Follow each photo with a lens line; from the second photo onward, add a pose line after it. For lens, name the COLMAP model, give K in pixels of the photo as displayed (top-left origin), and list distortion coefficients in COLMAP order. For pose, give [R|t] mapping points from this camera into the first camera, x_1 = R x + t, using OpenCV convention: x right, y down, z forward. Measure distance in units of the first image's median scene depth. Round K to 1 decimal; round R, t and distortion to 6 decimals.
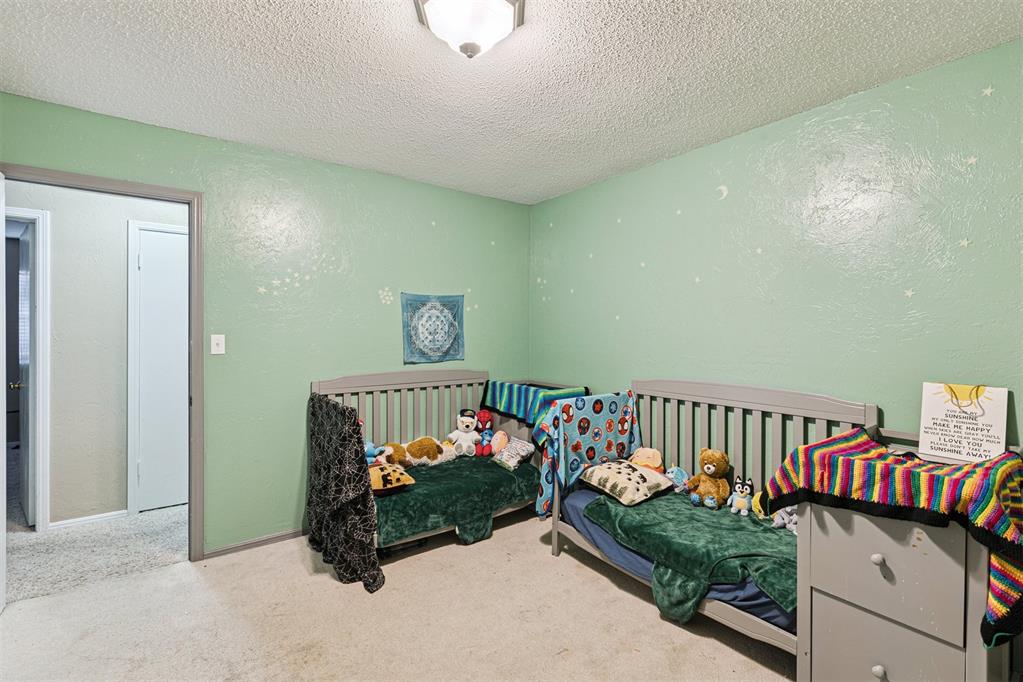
lens RADIAL K [[461.3, 0, 517.1], [0, 461.3, 338.9], [0, 0, 1]] dist [0.008182, -0.001992]
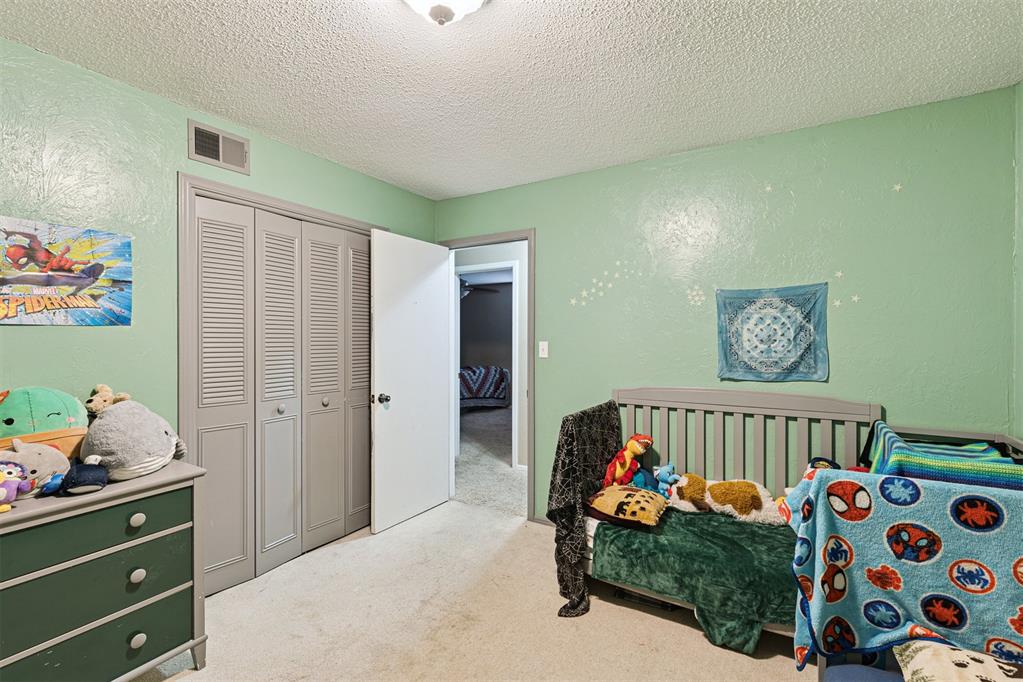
lens RADIAL K [[461.3, 0, 511.9], [0, 461.3, 342.7], [0, 0, 1]] dist [0.008182, -0.001992]
pose [[0.368292, 0.006084, -0.929690, 0.418232], [-0.013493, 0.999908, 0.001198, -0.006214], [0.929612, 0.012103, 0.368340, 0.442996]]
